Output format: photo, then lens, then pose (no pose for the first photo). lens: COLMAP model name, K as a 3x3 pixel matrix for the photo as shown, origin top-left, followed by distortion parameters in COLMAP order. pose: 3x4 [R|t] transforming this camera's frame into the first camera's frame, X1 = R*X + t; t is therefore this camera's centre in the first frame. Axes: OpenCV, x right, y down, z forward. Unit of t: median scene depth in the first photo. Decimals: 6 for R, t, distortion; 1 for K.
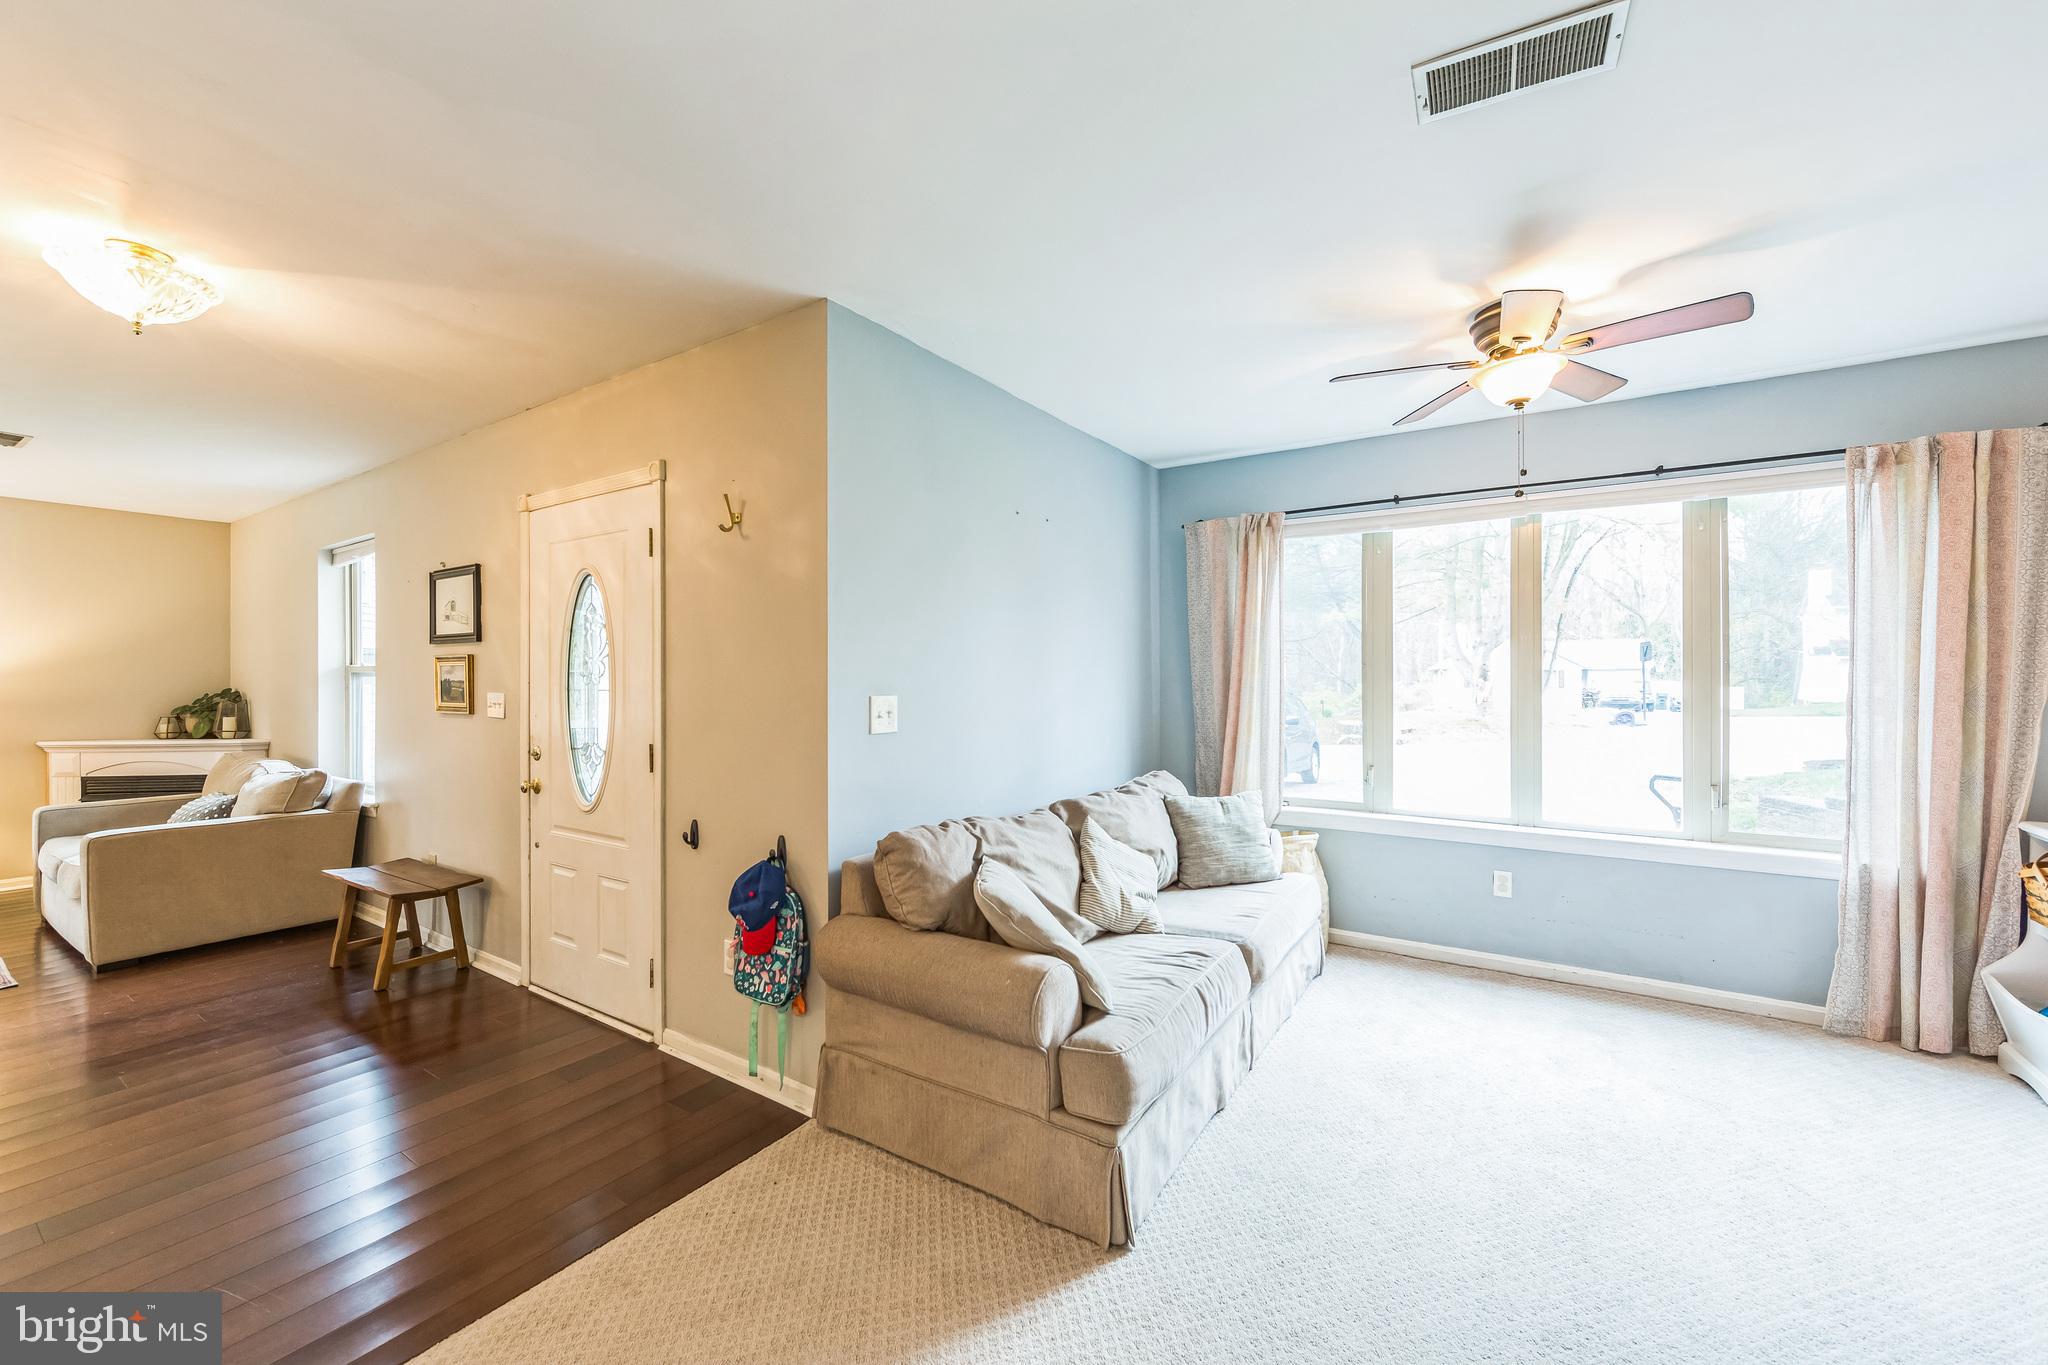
lens RADIAL K [[809.7, 0, 1028.4], [0, 809.7, 665.6], [0, 0, 1]] dist [-0.003151, 0.000576]
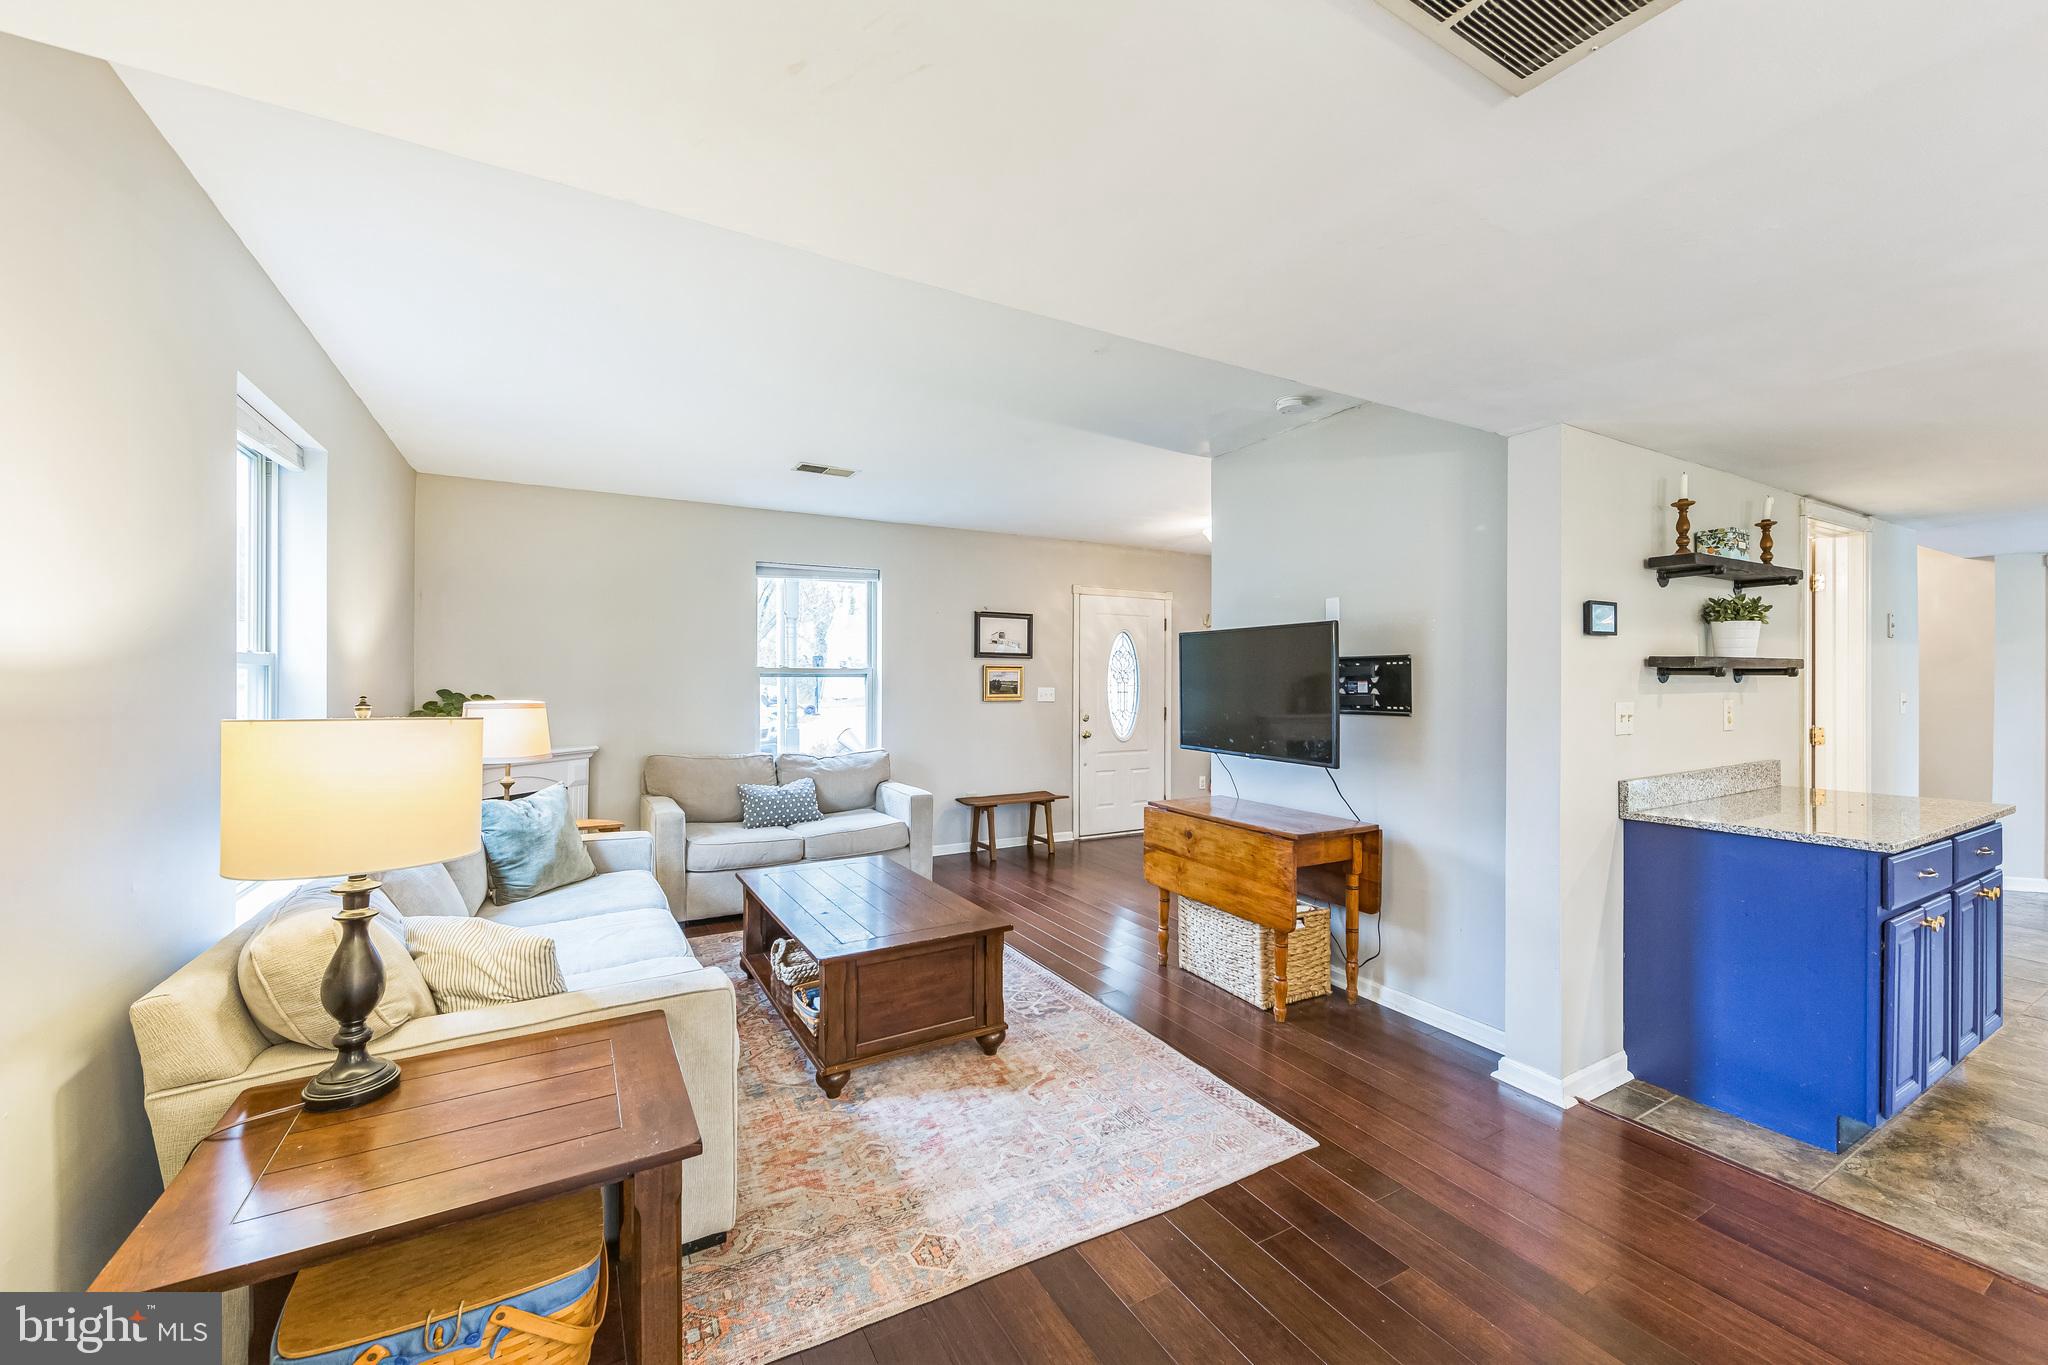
lens RADIAL K [[809.7, 0, 1030.3], [0, 809.7, 674.5], [0, 0, 1]] dist [-0.003151, 0.000576]
pose [[0.447260, 0.014925, 0.894280, -2.309716], [-0.009685, 0.999883, -0.011843, 0.026368], [-0.894352, -0.003364, 0.447352, 0.223235]]
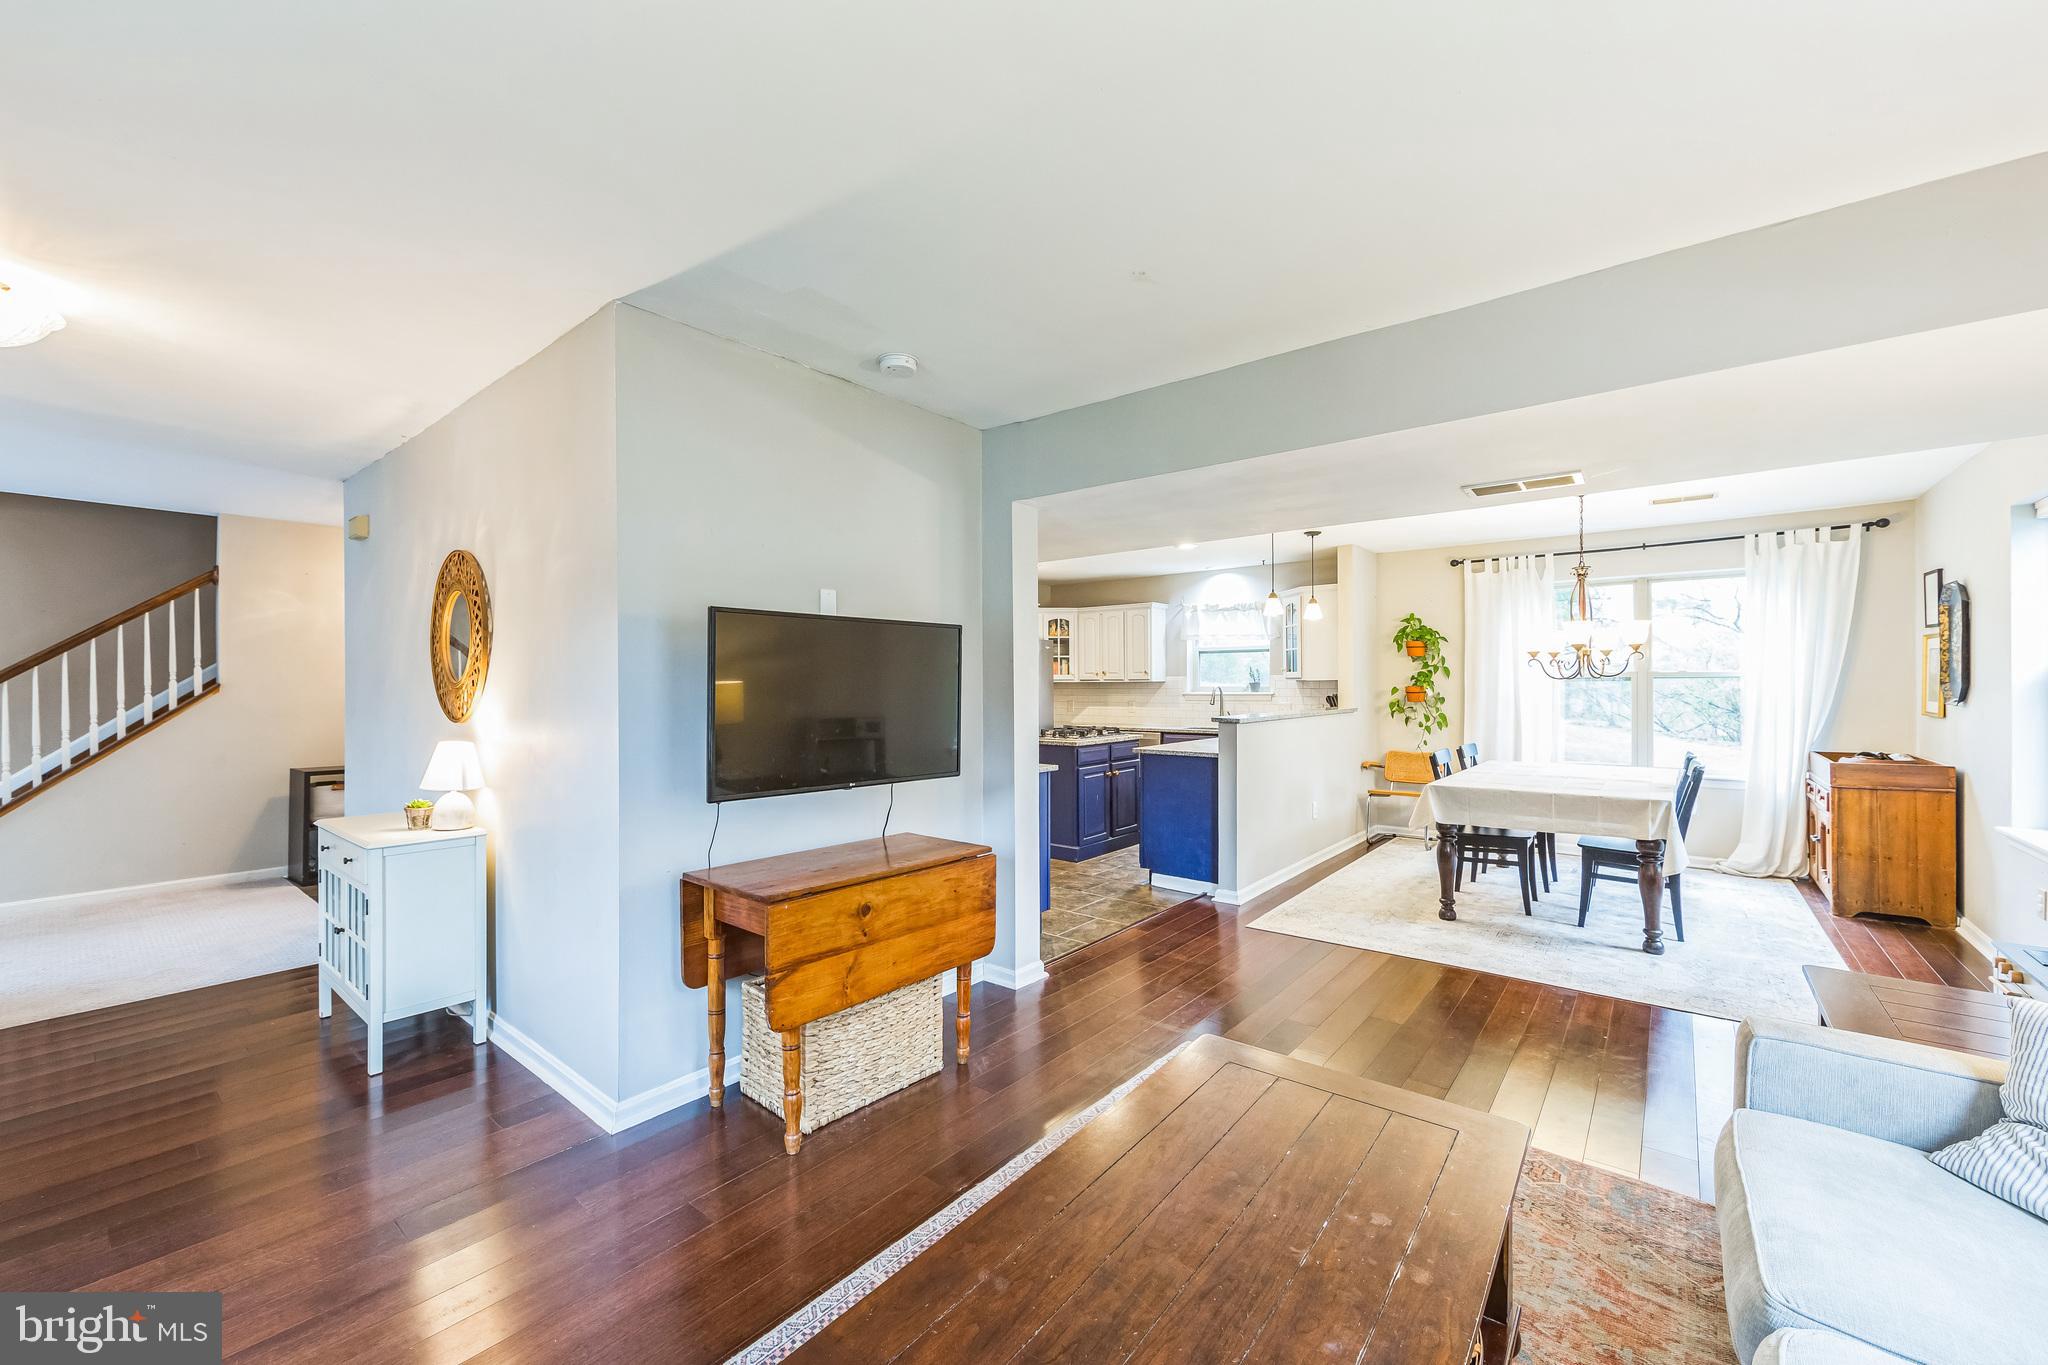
lens RADIAL K [[809.7, 0, 1023.6], [0, 809.7, 680.0], [0, 0, 1]] dist [-0.003151, 0.000576]
pose [[-0.995371, 0.009808, 0.095606, -1.527843], [0.009249, 0.999937, -0.006283, 0.018835], [-0.095662, -0.005370, -0.995399, 1.173202]]
